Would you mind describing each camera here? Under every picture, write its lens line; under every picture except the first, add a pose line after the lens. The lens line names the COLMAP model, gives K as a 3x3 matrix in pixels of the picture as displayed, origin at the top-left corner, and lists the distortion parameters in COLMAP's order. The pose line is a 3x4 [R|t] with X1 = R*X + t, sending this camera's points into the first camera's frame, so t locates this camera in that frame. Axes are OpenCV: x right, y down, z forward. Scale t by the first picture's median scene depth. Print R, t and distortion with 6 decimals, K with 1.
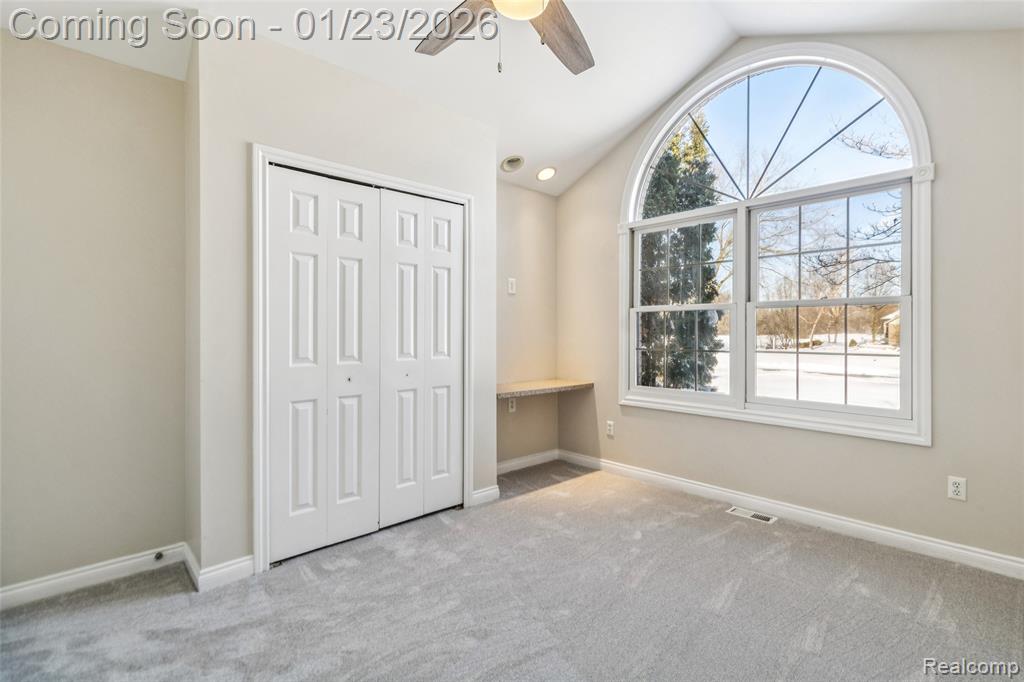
lens RADIAL K [[485.5, 0, 513.2], [0, 485.5, 335.8], [0, 0, 1]] dist [0.002434, 0.001187]
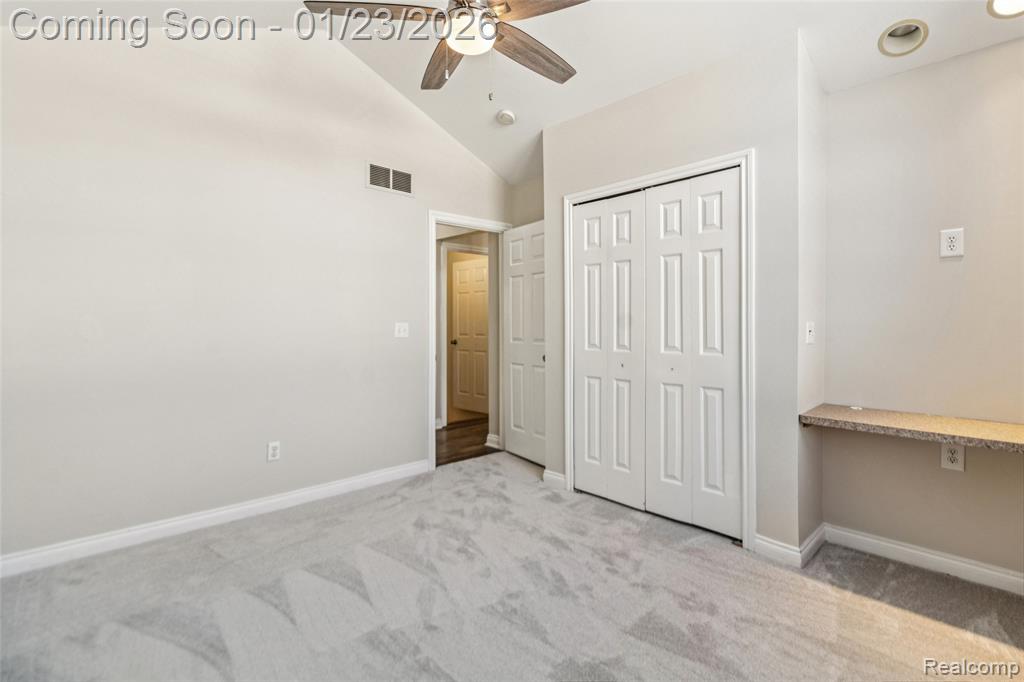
lens RADIAL K [[485.5, 0, 527.0], [0, 485.5, 320.2], [0, 0, 1]] dist [0.002434, 0.001187]
pose [[0.015309, -0.001233, -0.999882, 0.688902], [-0.006230, 0.999980, -0.001328, -0.012176], [0.999863, 0.006250, 0.015301, 0.636978]]
